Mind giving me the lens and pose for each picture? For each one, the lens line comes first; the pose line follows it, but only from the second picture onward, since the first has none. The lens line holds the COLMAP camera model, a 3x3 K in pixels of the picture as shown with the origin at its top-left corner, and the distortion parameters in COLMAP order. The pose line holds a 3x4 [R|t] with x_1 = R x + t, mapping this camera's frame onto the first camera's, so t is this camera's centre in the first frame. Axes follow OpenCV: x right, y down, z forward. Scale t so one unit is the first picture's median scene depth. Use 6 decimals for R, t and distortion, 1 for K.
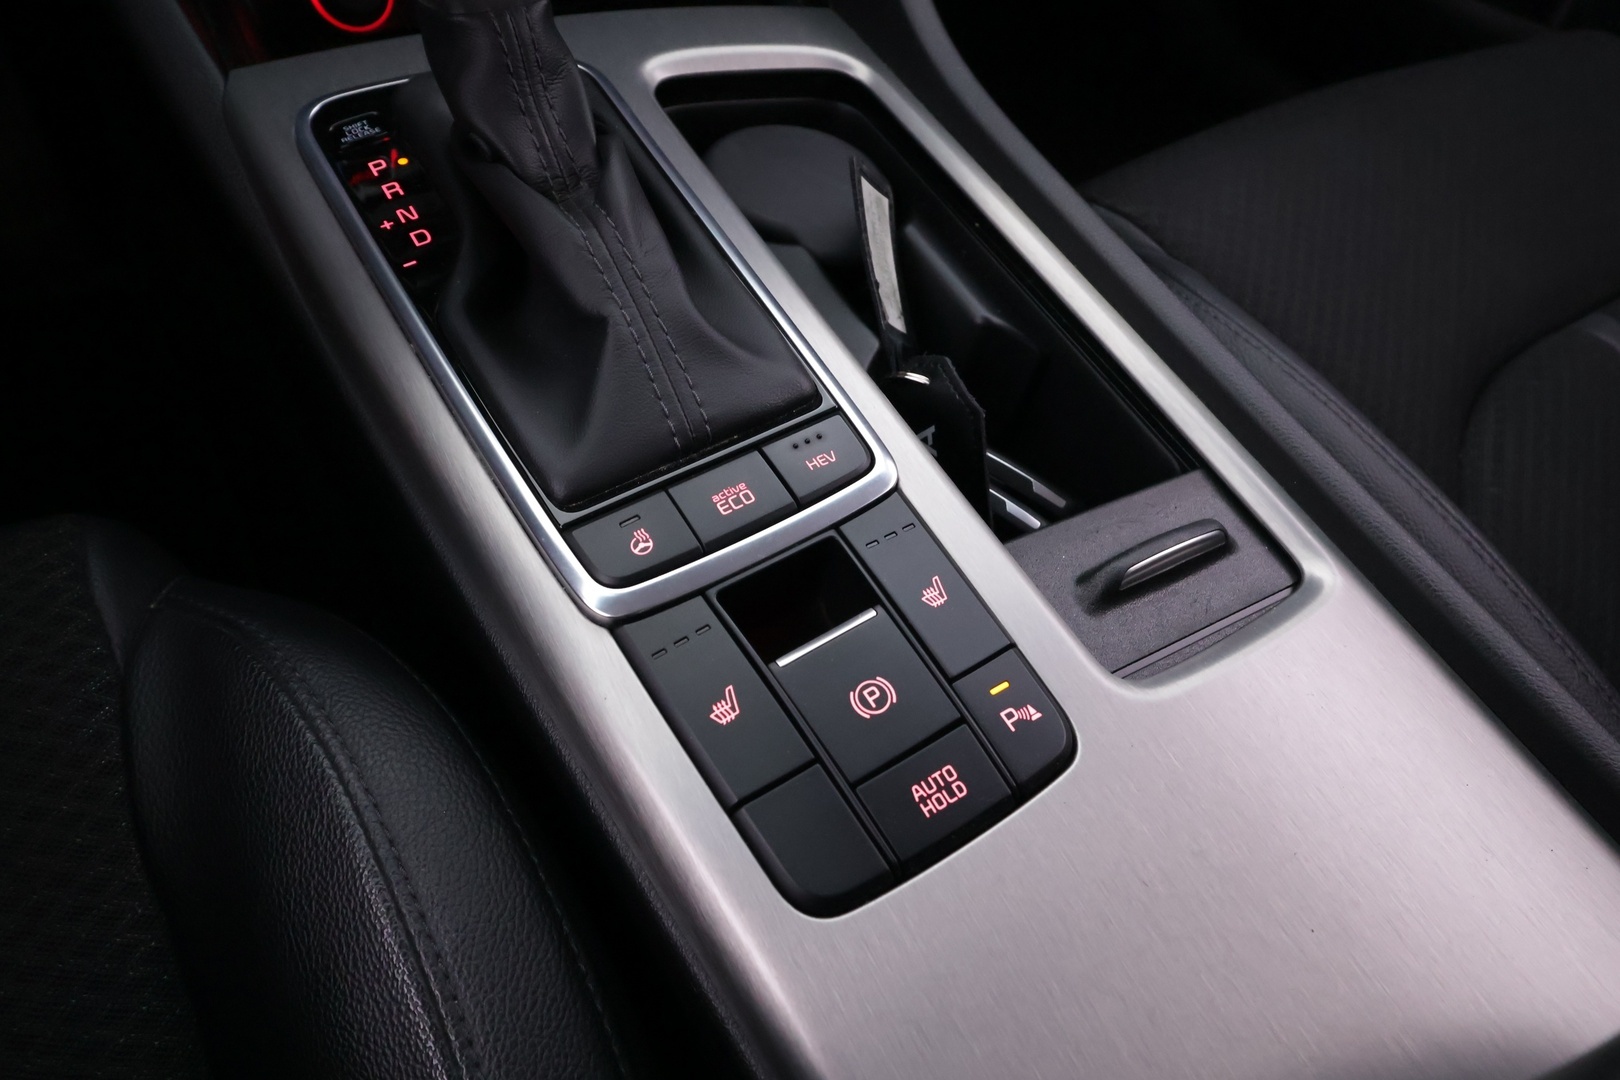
lens RADIAL K [[1140.9, 0, 810.0], [0, 1140.9, 540.0], [0, 0, 1]] dist [0.000218, -0.001649]
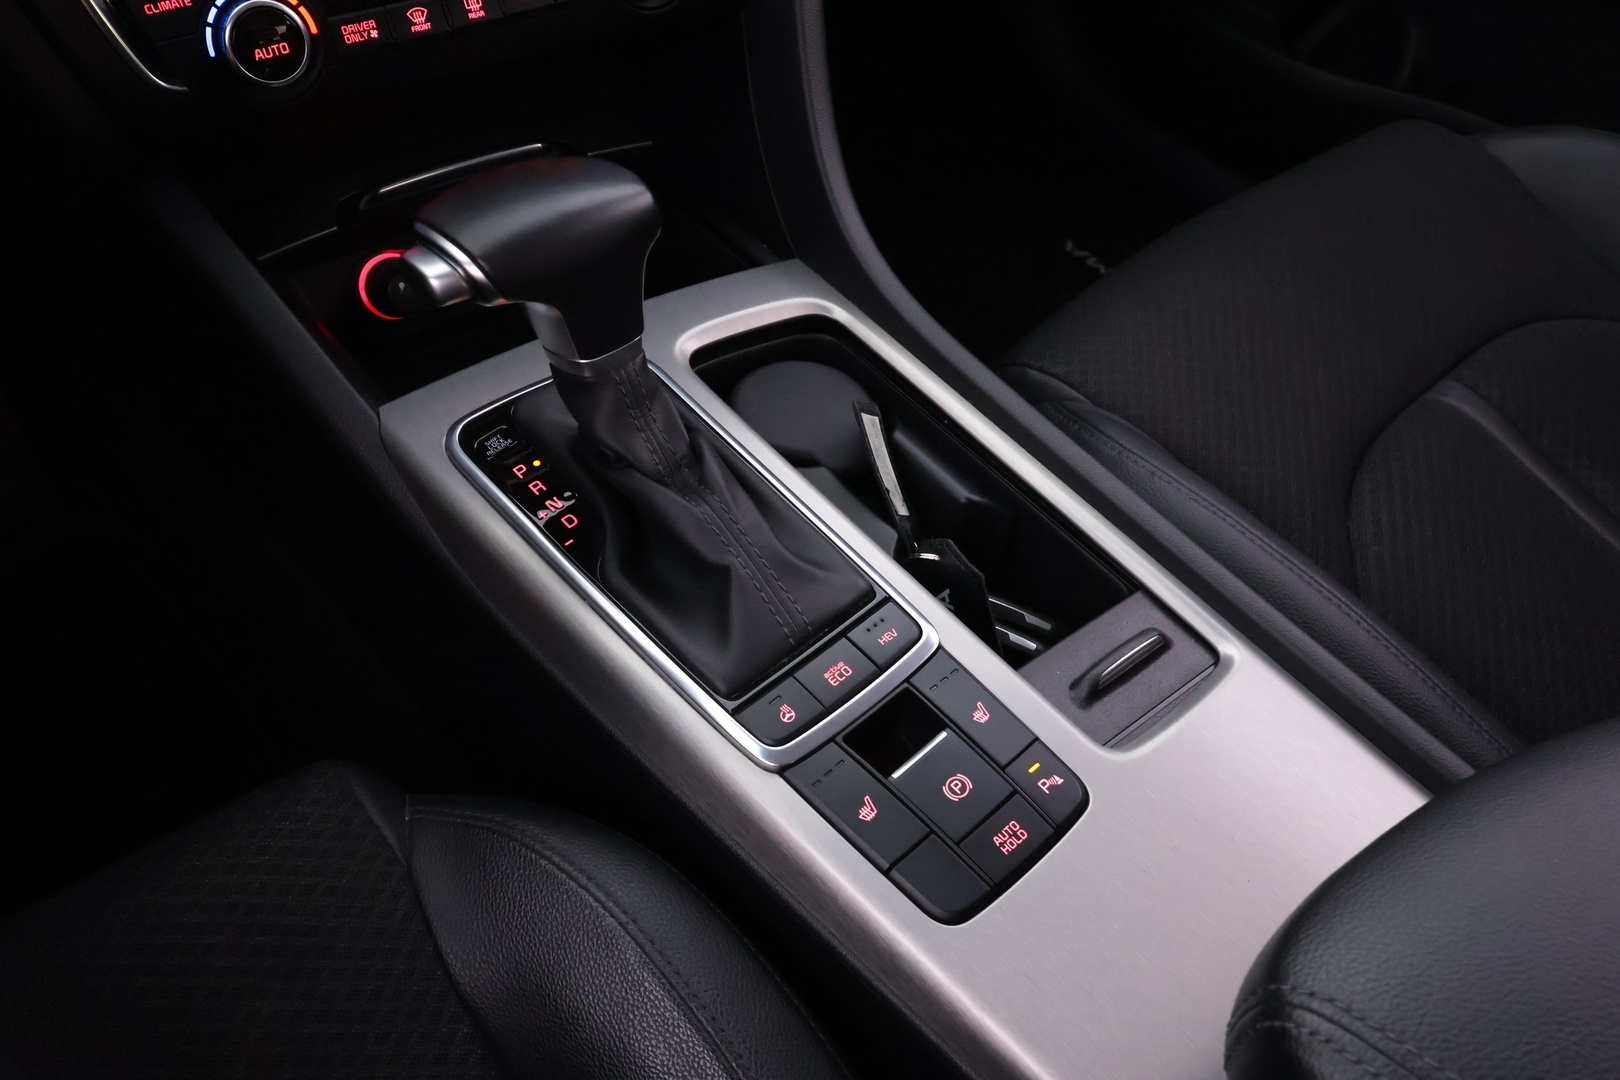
lens RADIAL K [[1370.2, 0, 810.0], [0, 1370.2, 540.0], [0, 0, 1]] dist [0.000488, 0.005130]
pose [[0.984753, -0.163107, 0.060475, -0.174184], [0.166907, 0.983878, -0.064240, -0.094437], [-0.049022, 0.073354, 0.996100, -0.768521]]
